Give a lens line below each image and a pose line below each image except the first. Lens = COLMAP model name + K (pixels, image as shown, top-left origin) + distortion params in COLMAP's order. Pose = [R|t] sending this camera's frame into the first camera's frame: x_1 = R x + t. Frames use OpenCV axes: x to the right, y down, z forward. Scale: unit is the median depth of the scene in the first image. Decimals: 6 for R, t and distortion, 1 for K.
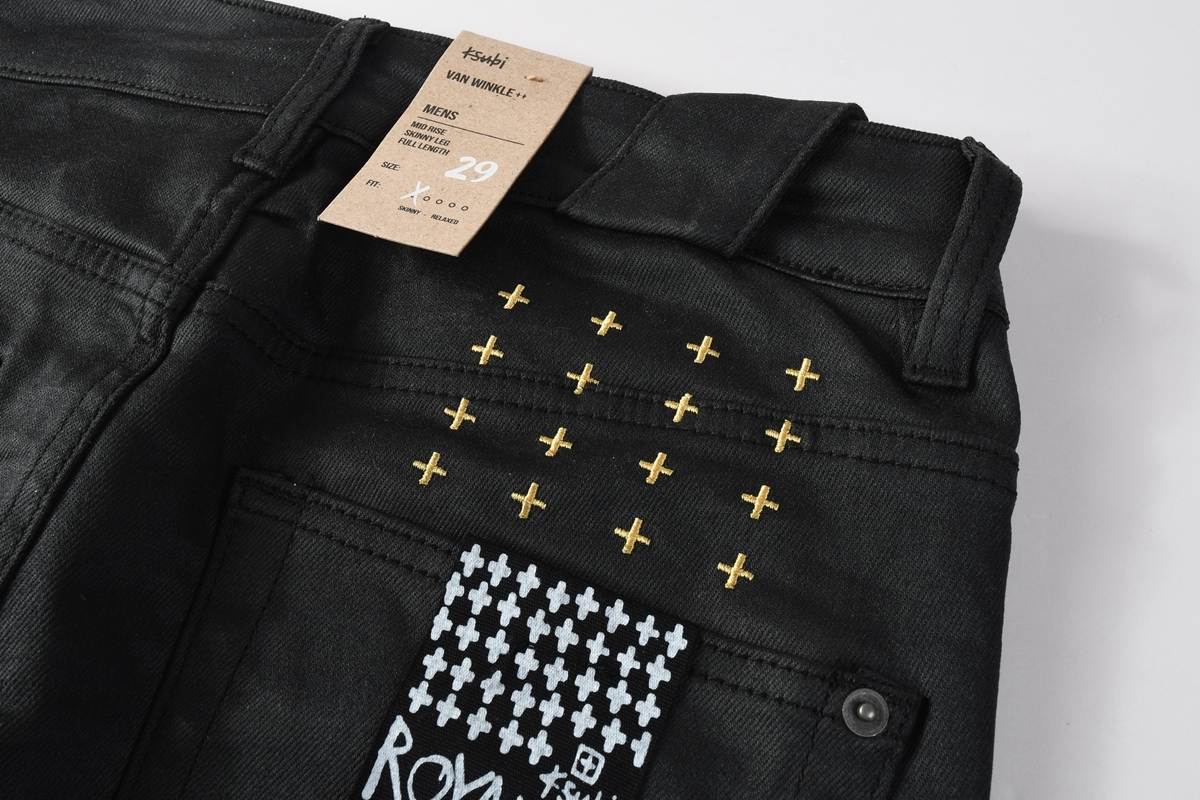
lens RADIAL K [[1205.4, 0, 598.2], [0, 1205.4, 401.4], [0, 0, 1]] dist [0.009218, 0.000000]
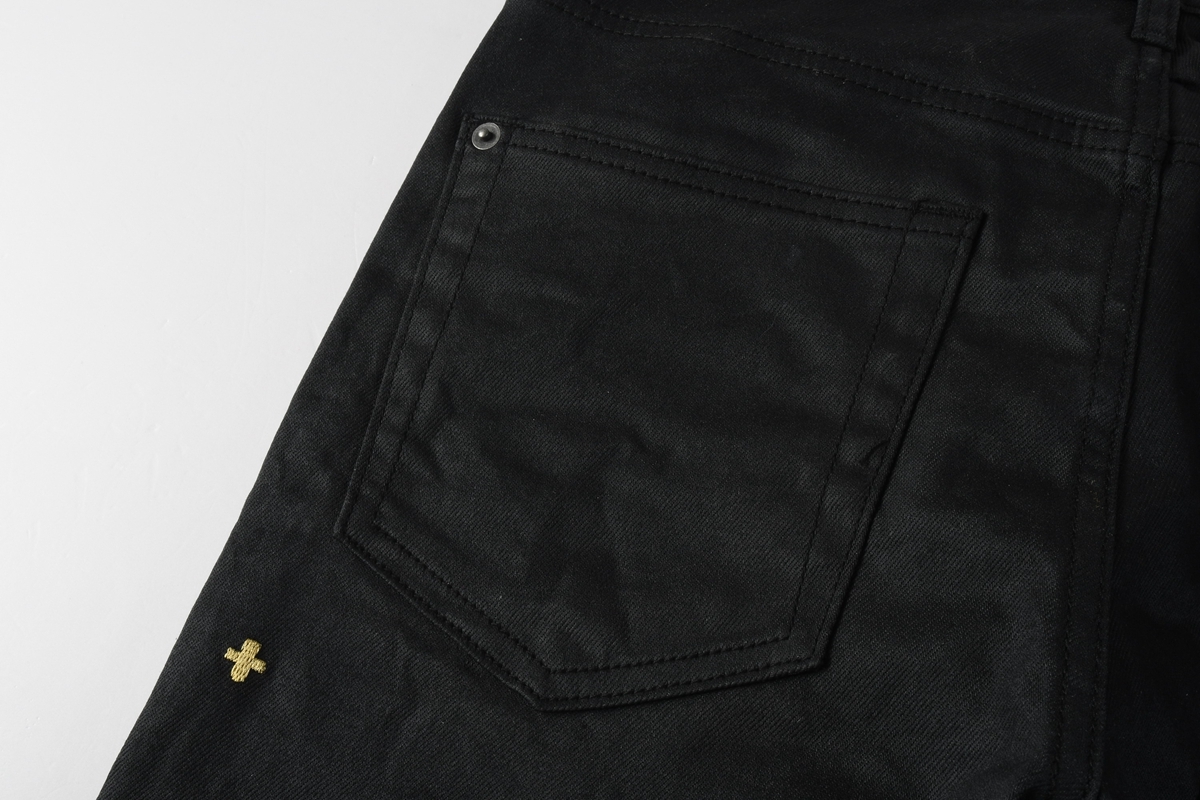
lens RADIAL K [[1205.4, 0, 600.0], [0, 1205.4, 400.8], [0, 0, 1]] dist [0.009218, 0.000000]
pose [[0.997433, -0.044788, 0.055877, -0.982338], [0.040773, 0.996640, 0.071039, 0.052940], [-0.058871, -0.068578, 0.995907, -0.176366]]
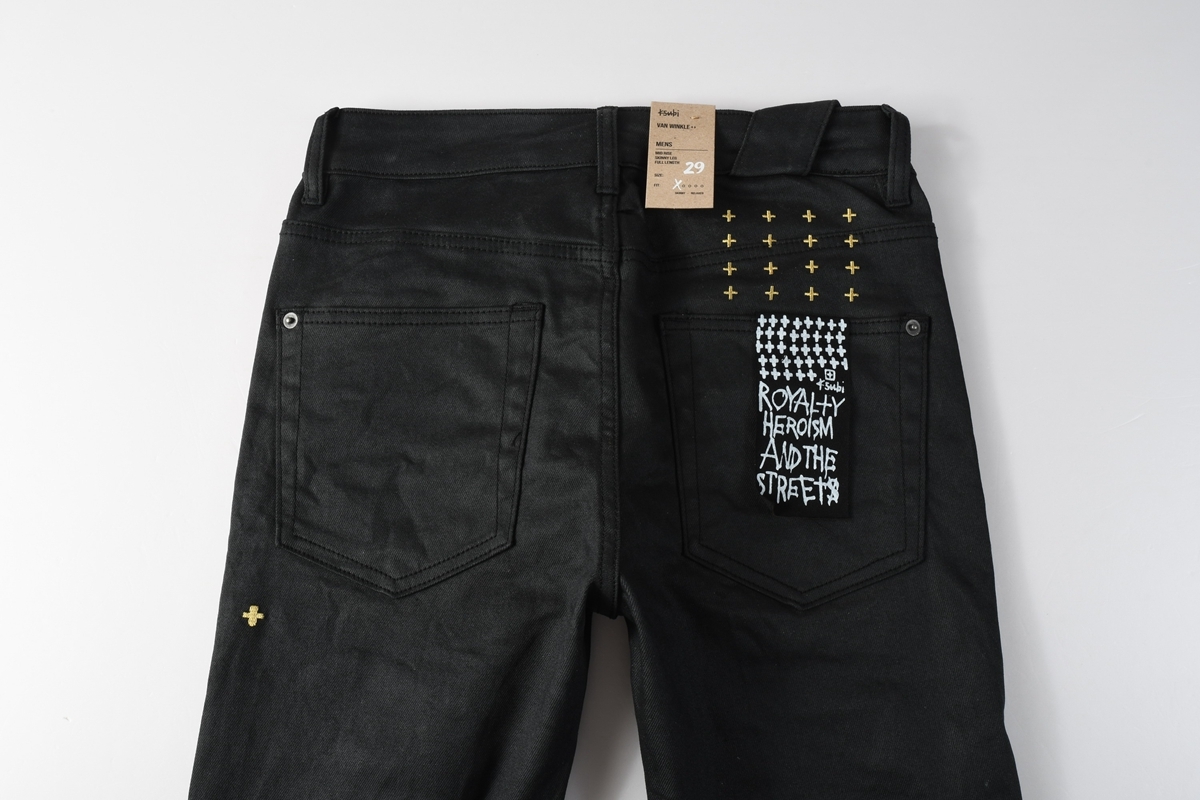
lens RADIAL K [[886.9, 0, 602.0], [0, 886.9, 399.9], [0, 0, 1]] dist [-0.029067, -0.001840]
pose [[0.934368, -0.321777, 0.153024, -0.746614], [0.275077, 0.924407, 0.264206, -0.303331], [-0.226472, -0.204772, 0.952249, -0.775611]]
